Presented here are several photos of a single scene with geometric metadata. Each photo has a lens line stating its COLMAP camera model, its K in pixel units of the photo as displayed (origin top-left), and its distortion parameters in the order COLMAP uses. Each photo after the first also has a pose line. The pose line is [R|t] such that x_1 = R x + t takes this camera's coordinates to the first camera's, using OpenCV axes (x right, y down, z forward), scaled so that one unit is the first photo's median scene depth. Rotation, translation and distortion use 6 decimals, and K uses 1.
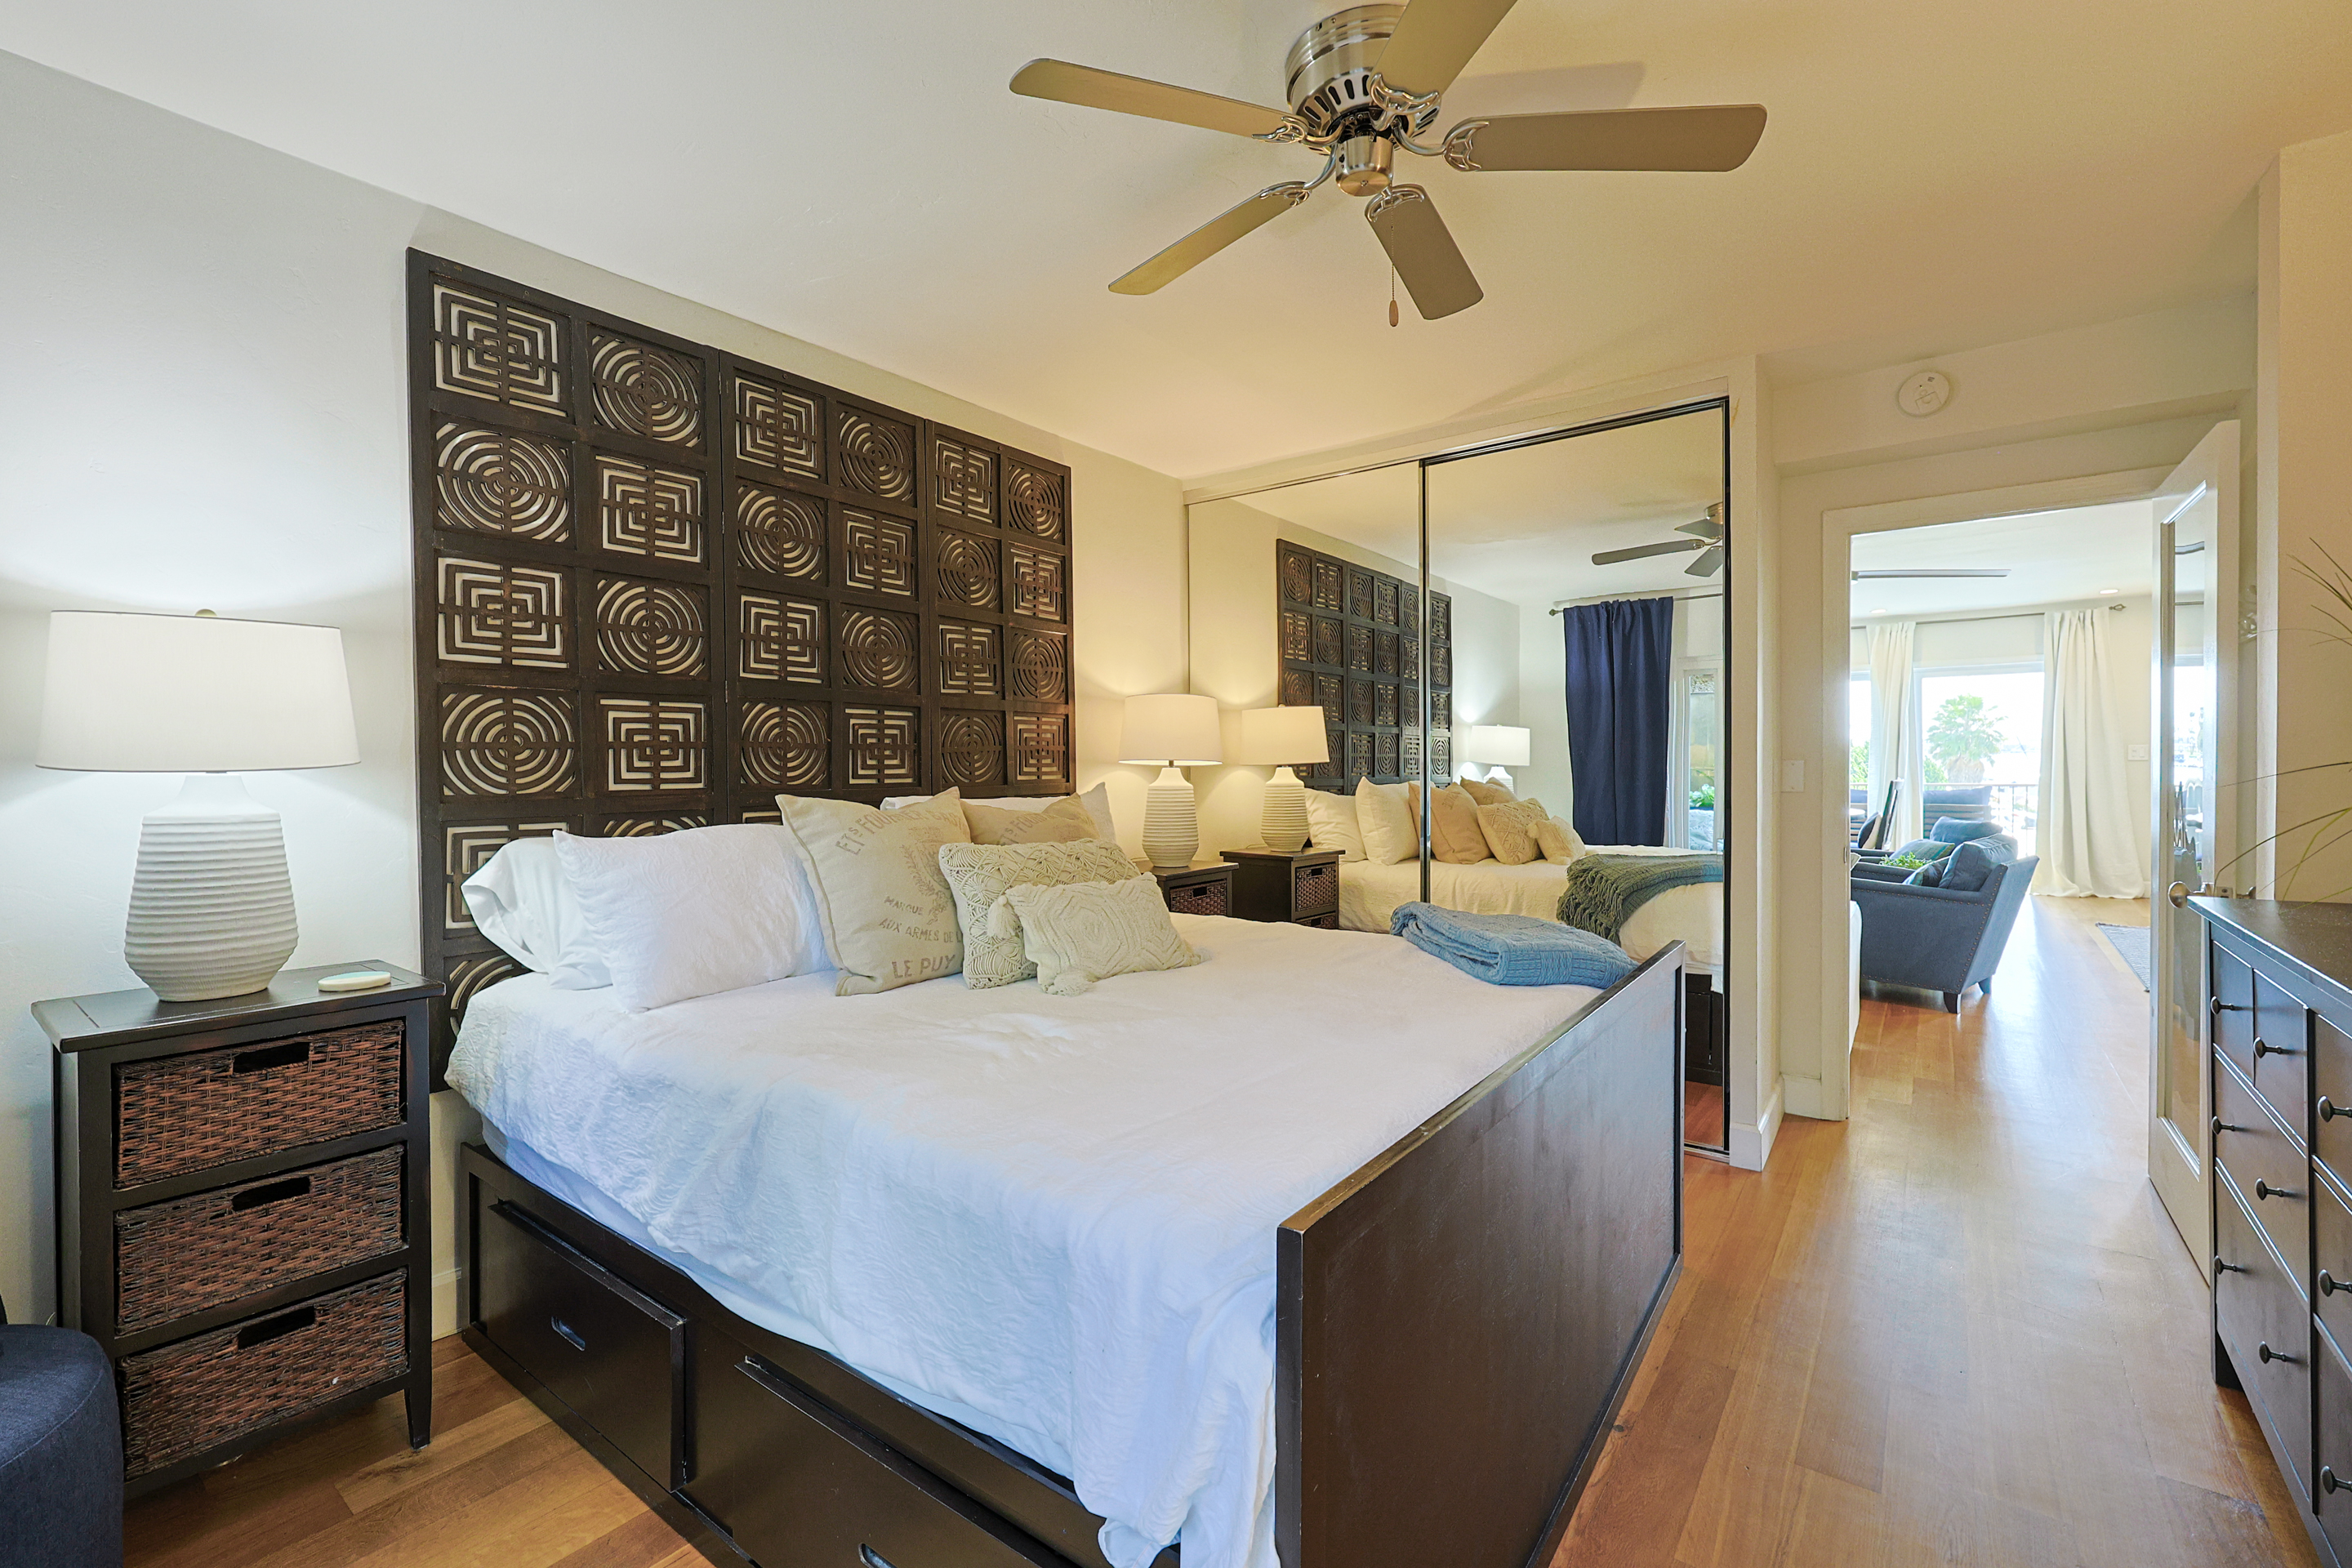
lens RADIAL K [[1050.5, 0, 1181.9], [0, 1050.5, 777.1], [0, 0, 1]] dist [0.024719, 0.000012]
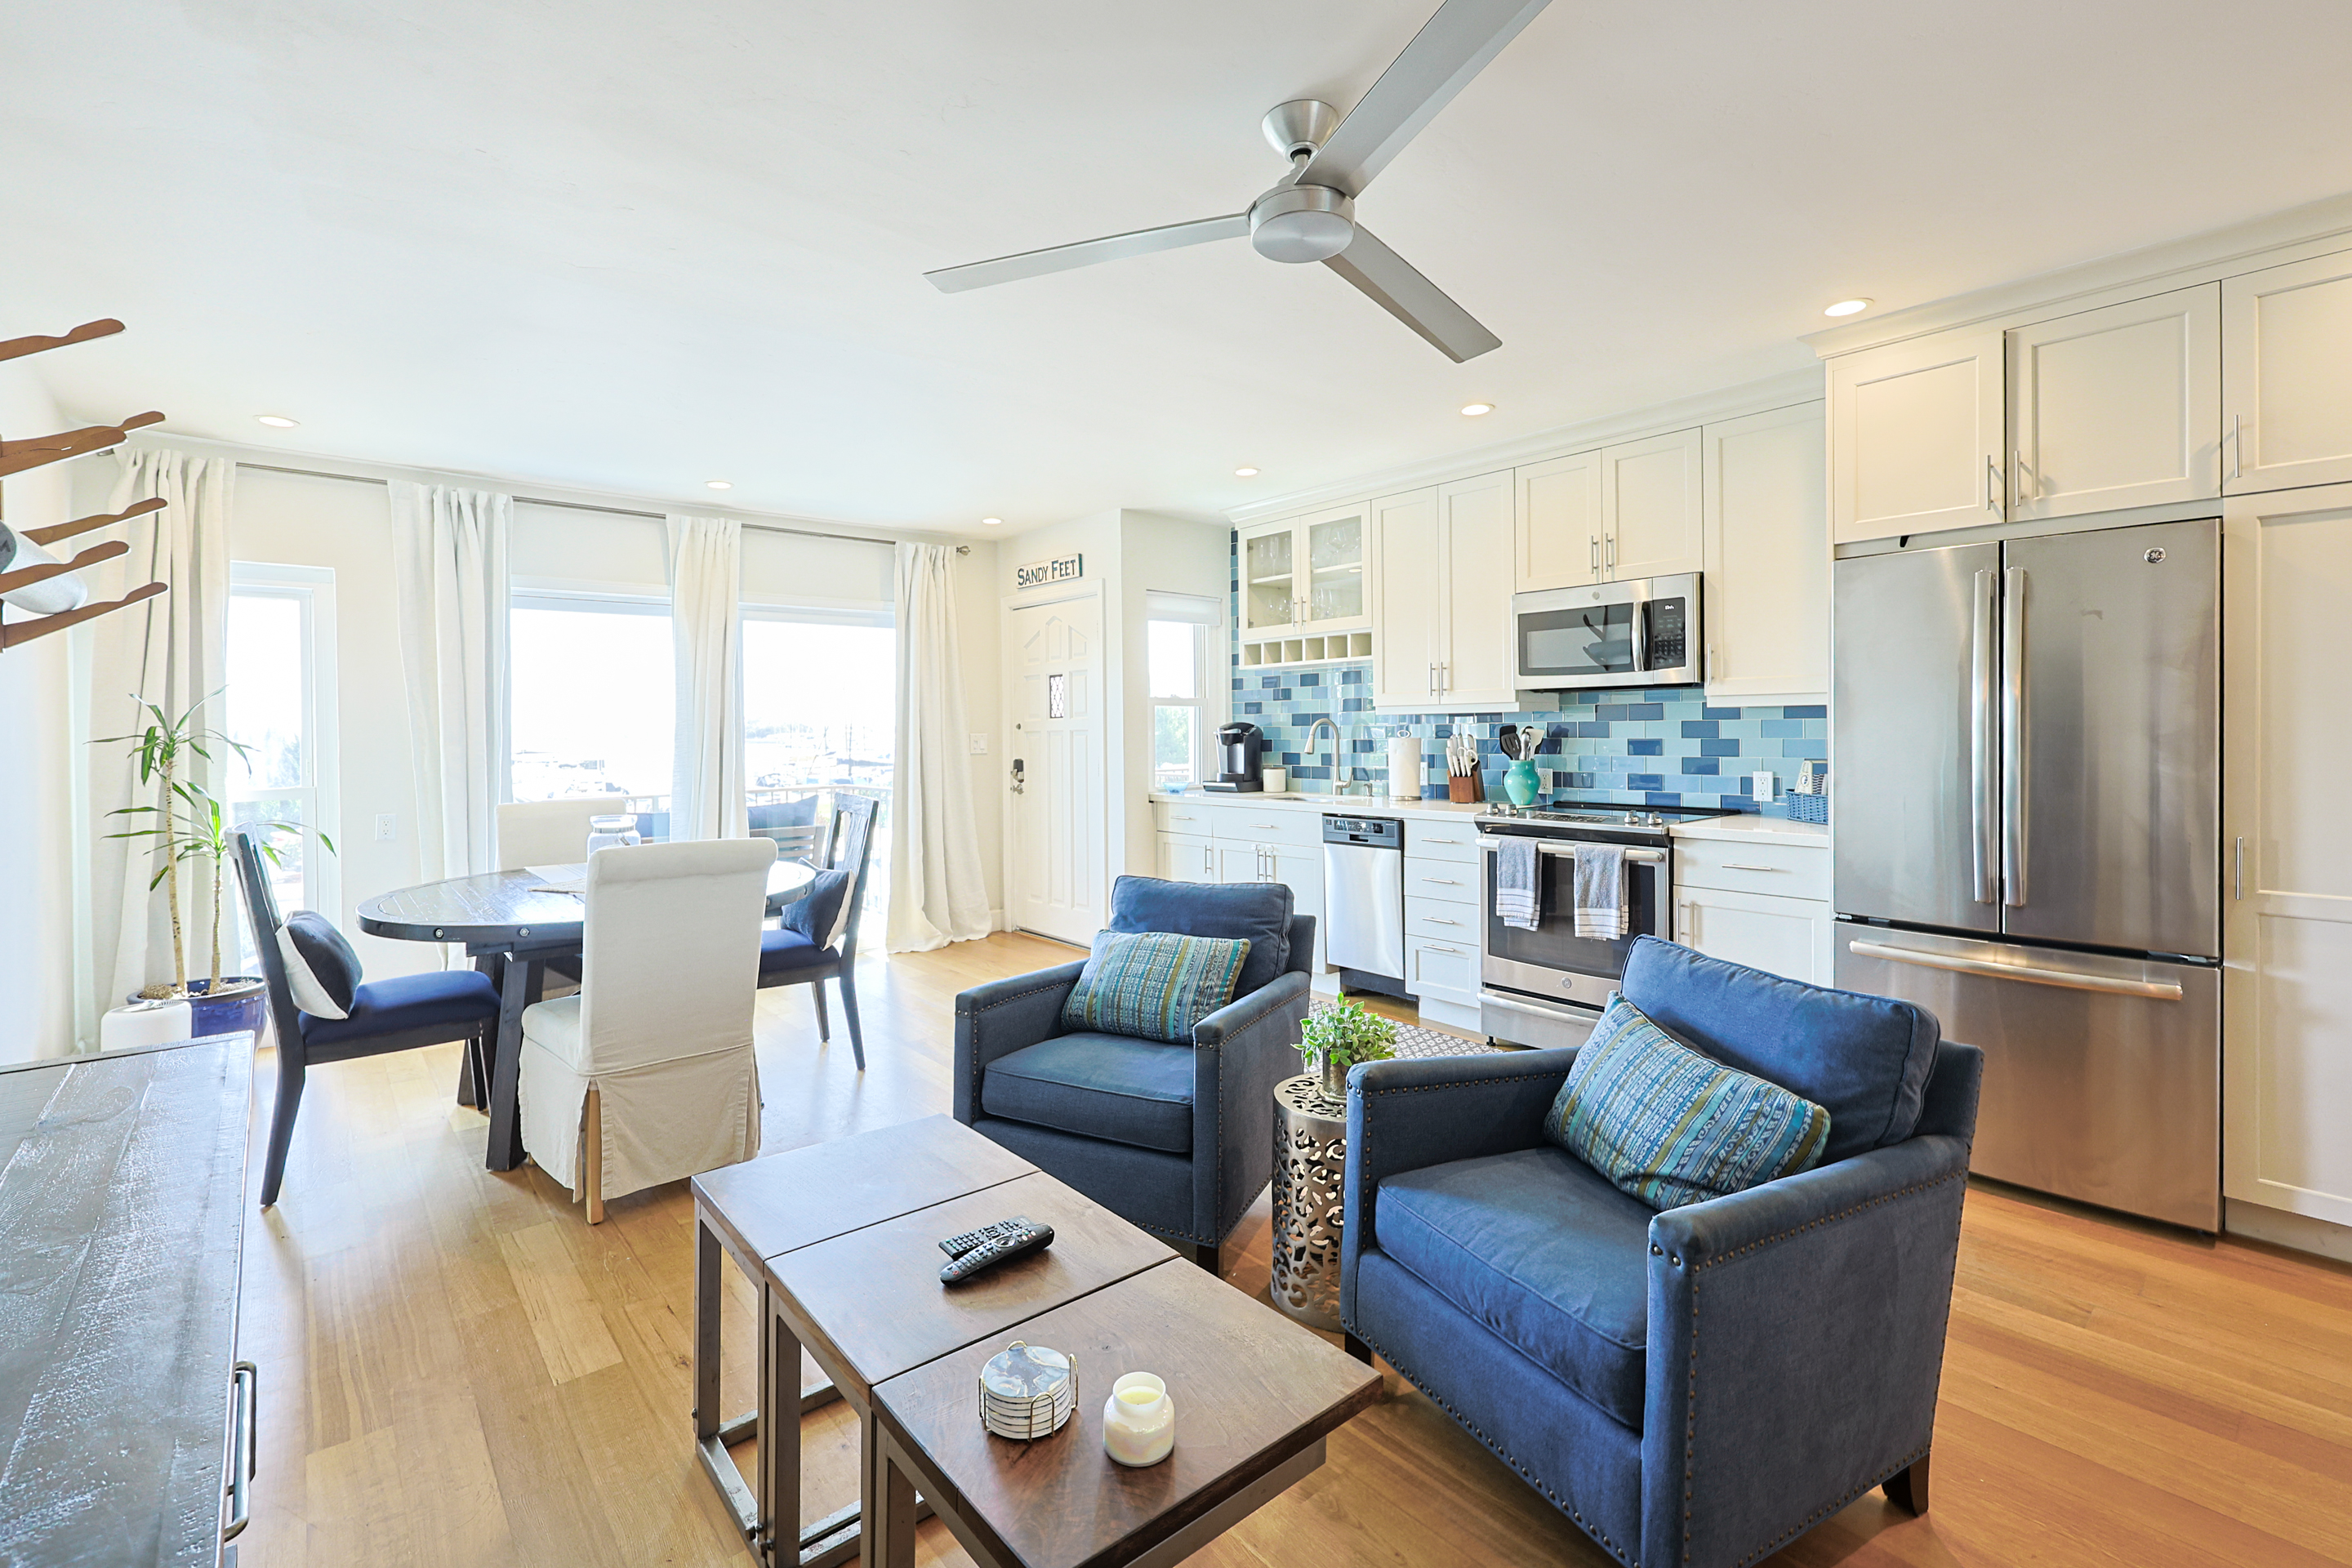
lens RADIAL K [[1019.6, 0, 1166.2], [0, 1019.6, 732.3], [0, 0, 1]] dist [-0.000792, 0.000020]
pose [[0.238262, 0.006207, 0.971181, 0.214368], [0.024639, 0.999619, -0.012434, -0.018644], [-0.970888, 0.026891, 0.238019, 0.688618]]
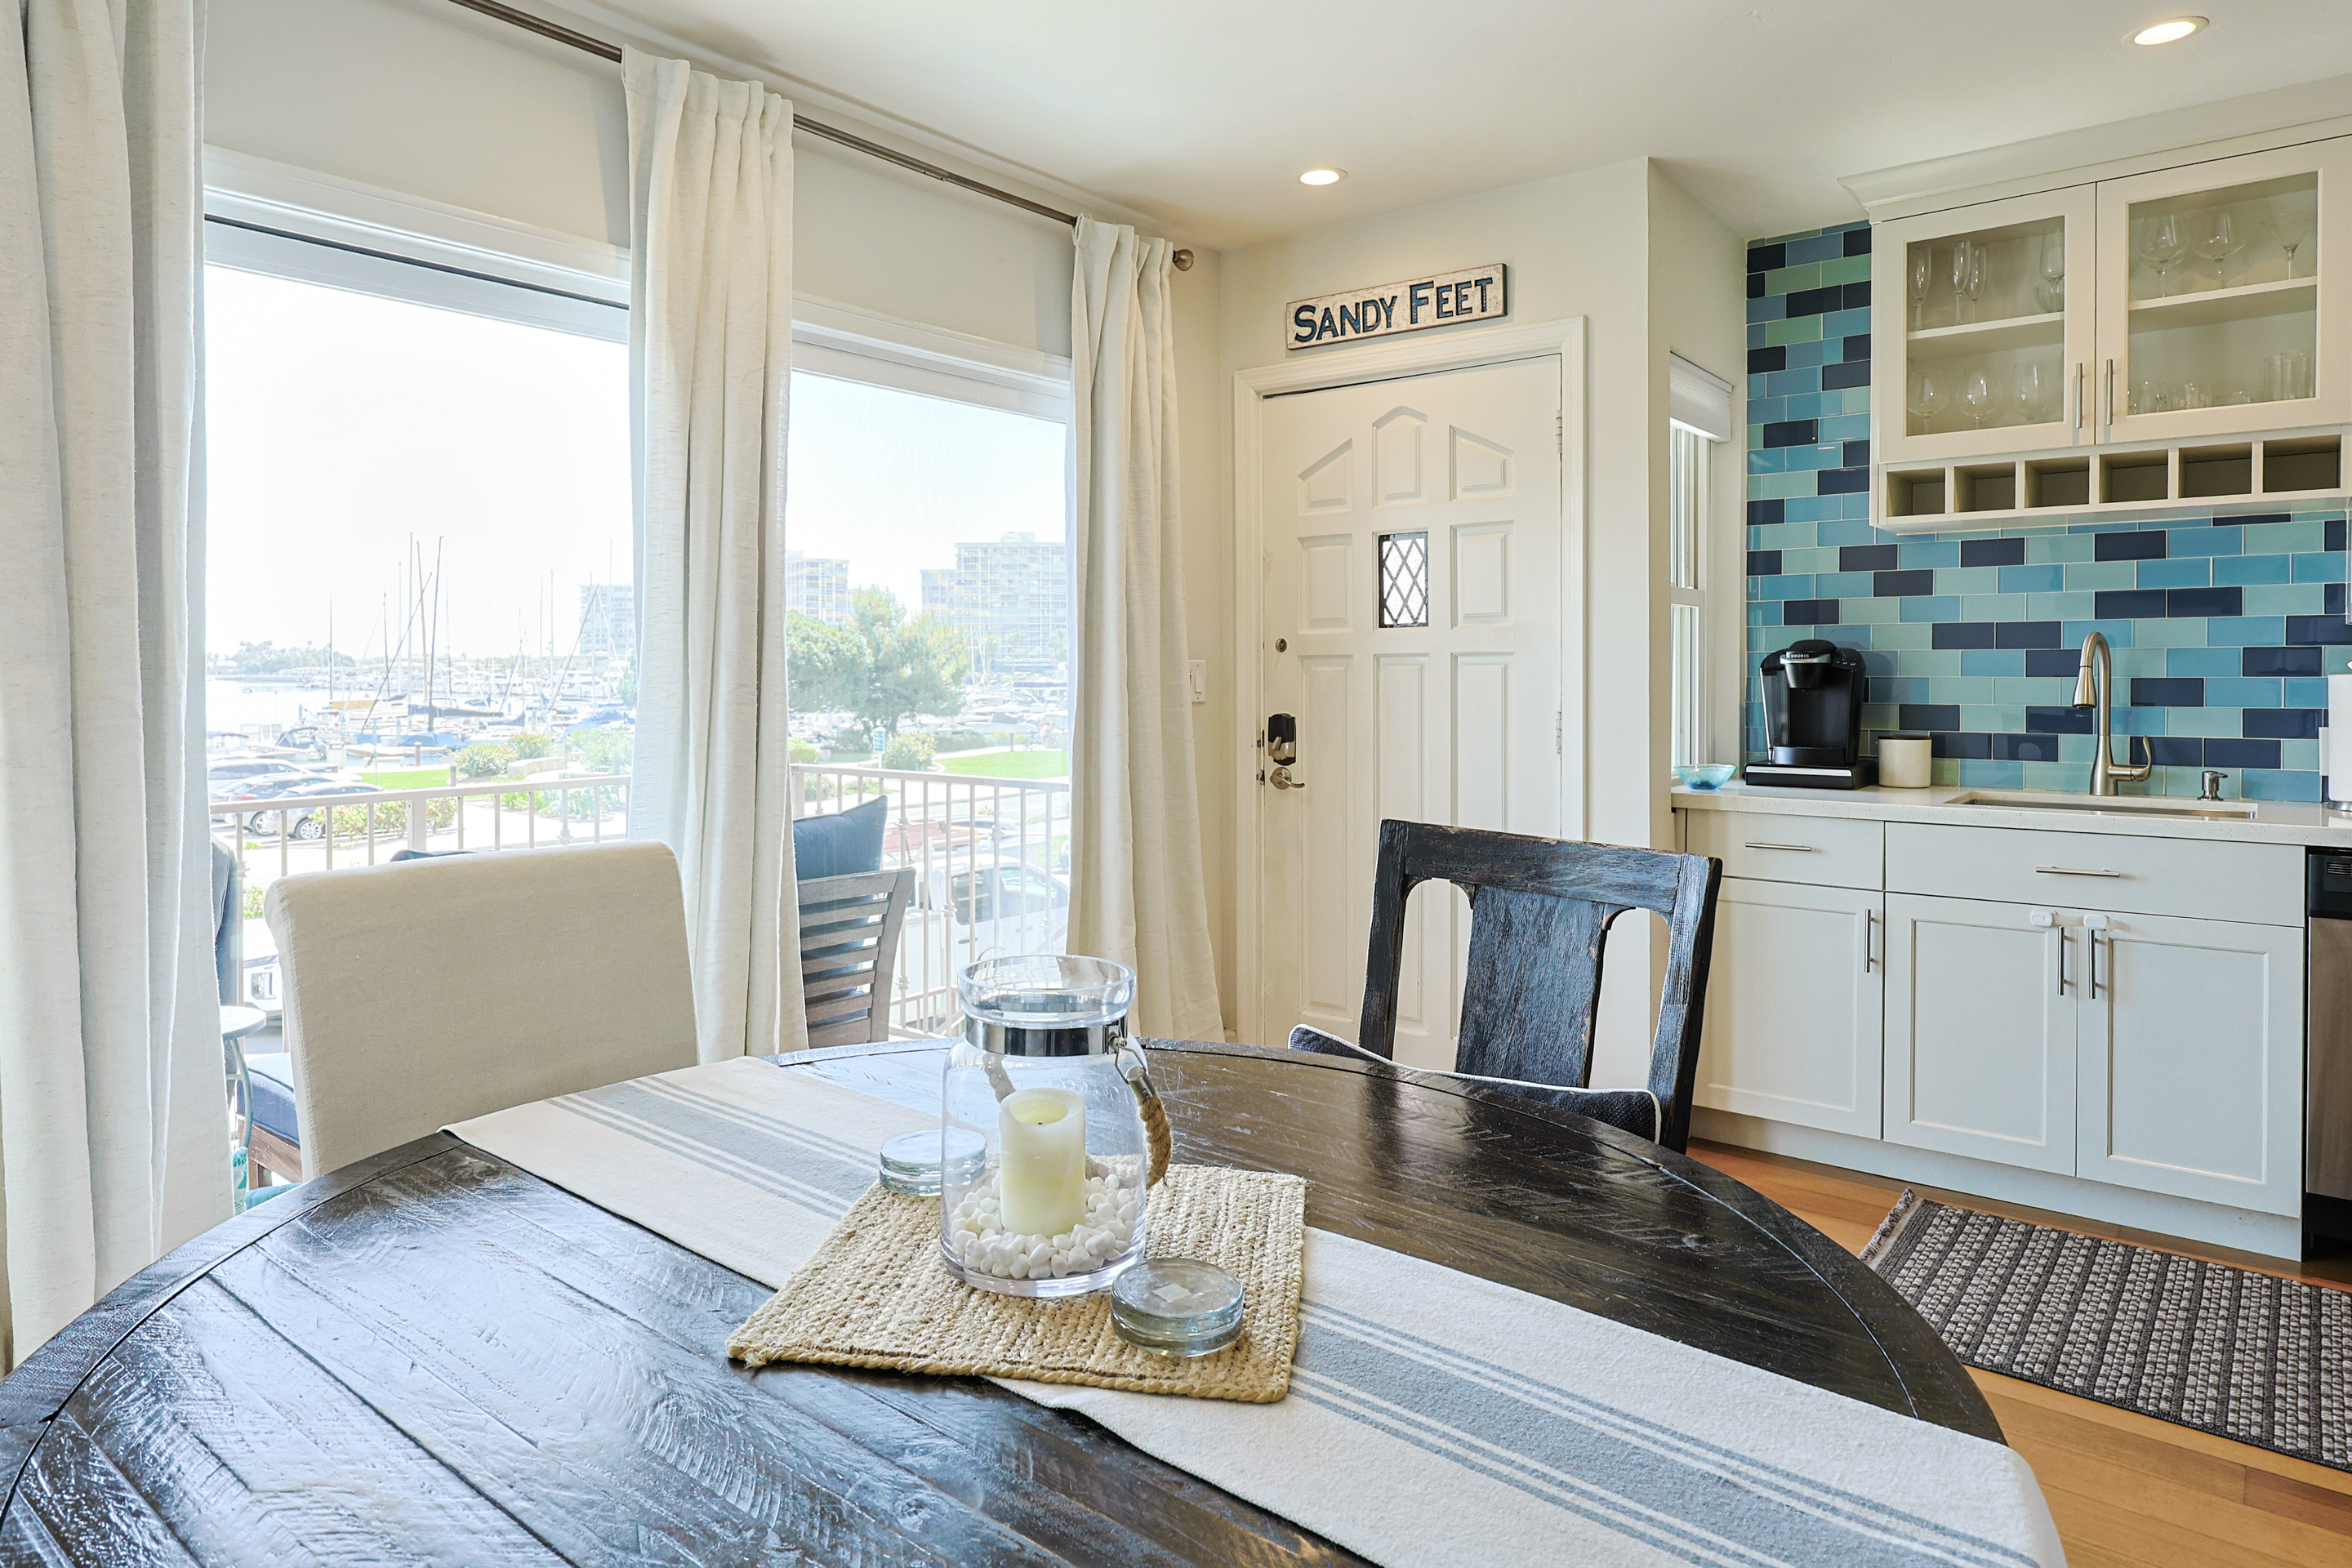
lens RADIAL K [[1402.0, 0, 1140.7], [0, 1402.0, 700.4], [0, 0, 1]] dist [-0.000527, -0.000198]
pose [[0.066297, -0.005209, 0.997786, 0.426272], [0.015222, 0.999875, 0.004209, -0.018624], [-0.997684, 0.014909, 0.066368, 0.985150]]
